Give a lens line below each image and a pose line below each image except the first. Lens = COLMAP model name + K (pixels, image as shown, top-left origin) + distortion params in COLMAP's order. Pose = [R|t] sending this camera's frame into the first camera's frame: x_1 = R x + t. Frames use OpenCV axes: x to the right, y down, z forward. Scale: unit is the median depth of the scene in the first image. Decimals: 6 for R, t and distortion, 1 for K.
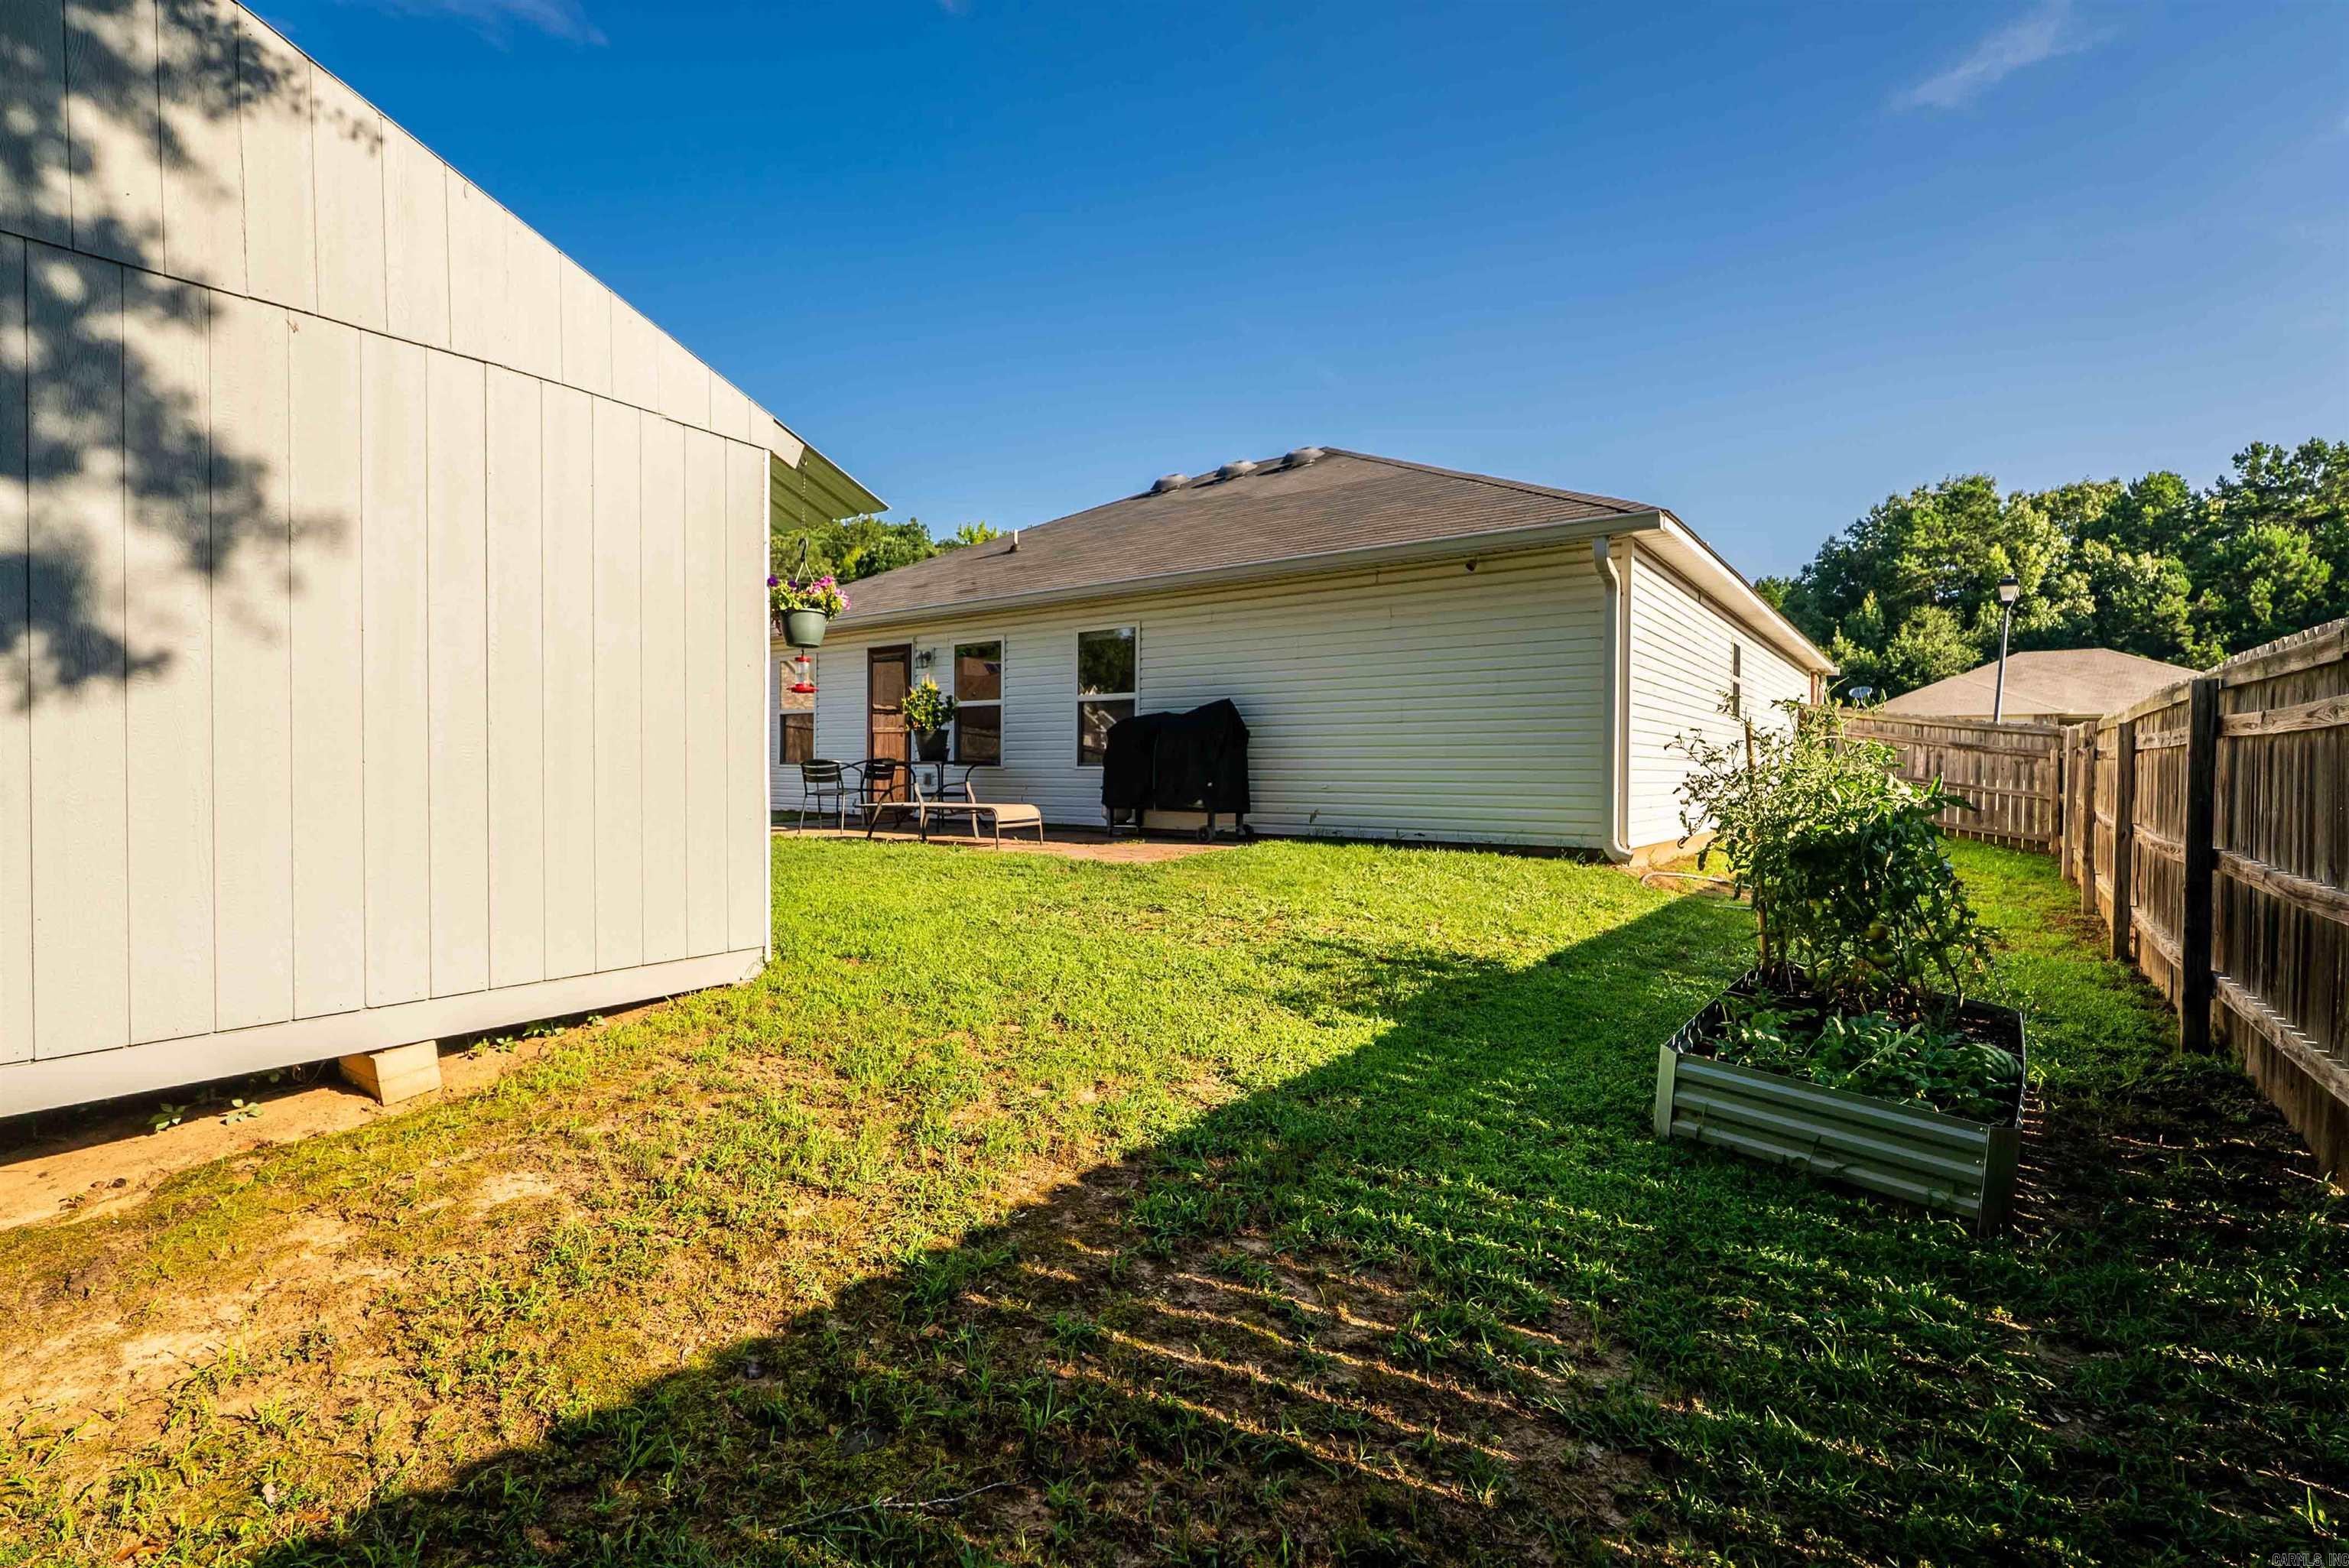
lens RADIAL K [[1076.7, 0, 1174.5], [0, 1076.7, 784.0], [0, 0, 1]] dist [-0.000098, 0.000474]
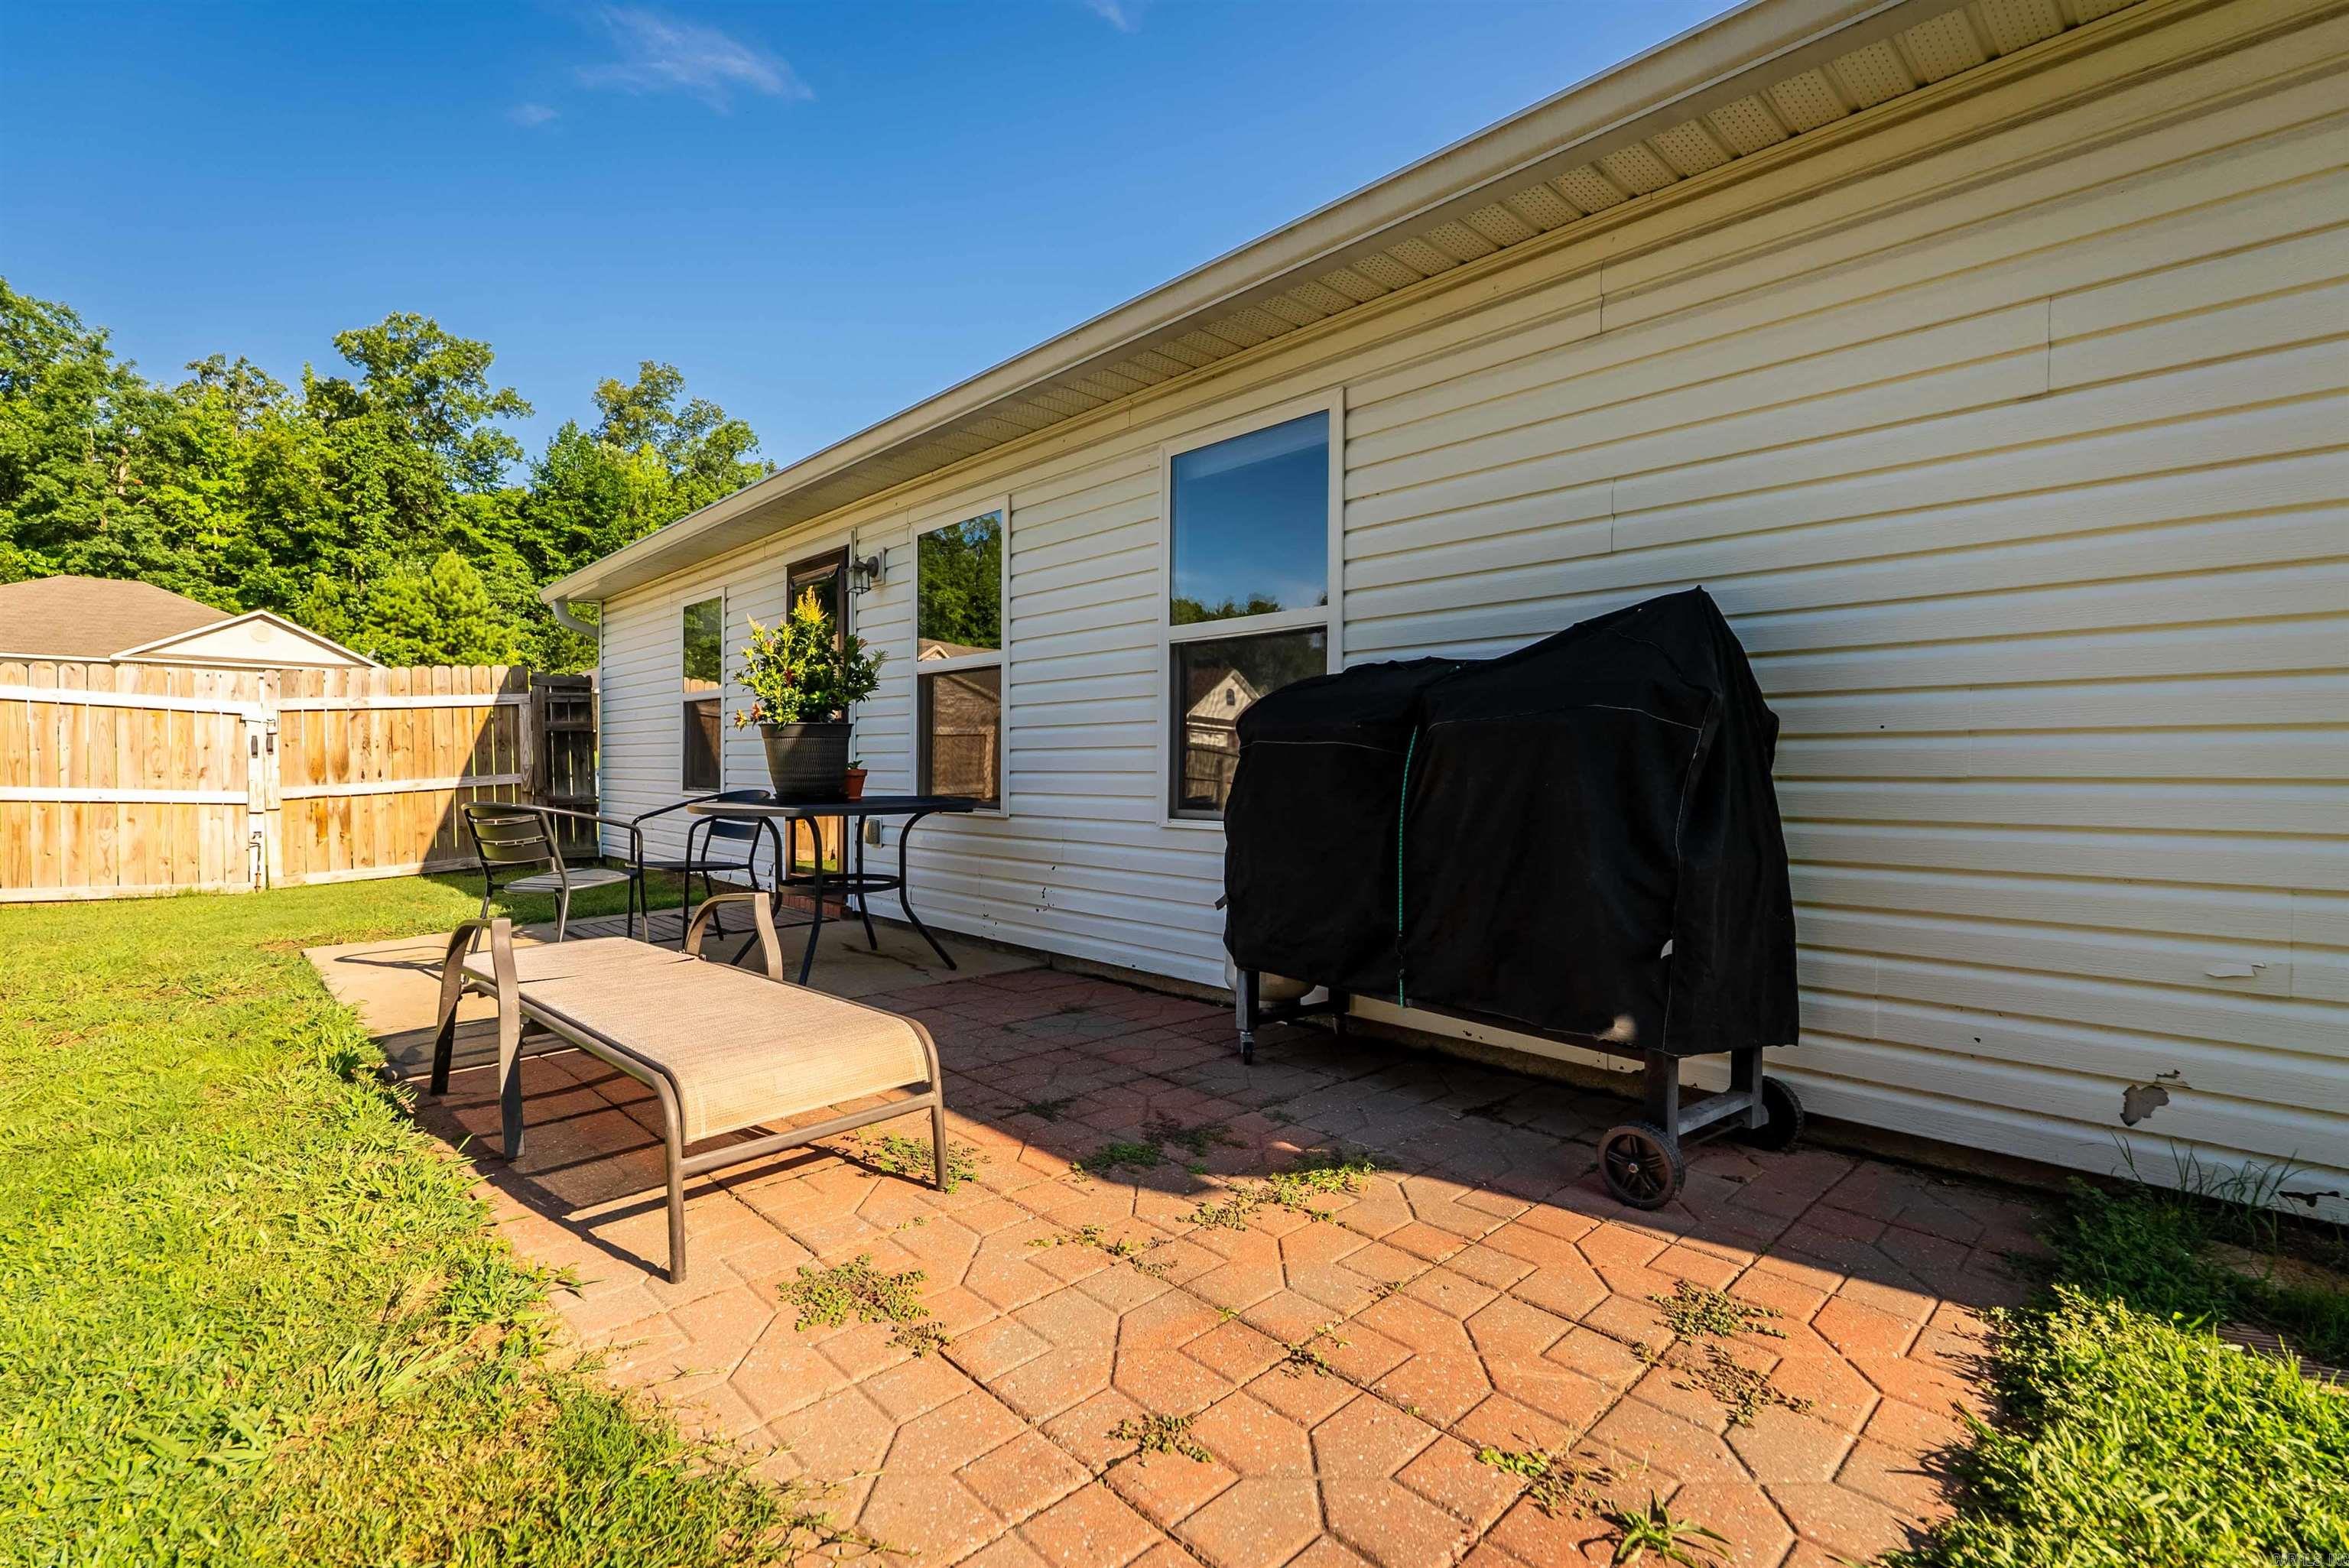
lens RADIAL K [[1076.7, 0, 1174.5], [0, 1076.7, 784.0], [0, 0, 1]] dist [-0.000098, 0.000474]
pose [[0.987871, 0.003012, -0.155248, -0.030753], [-0.002899, 0.999995, 0.000959, -0.030324], [0.155250, -0.000497, 0.987875, 0.679078]]
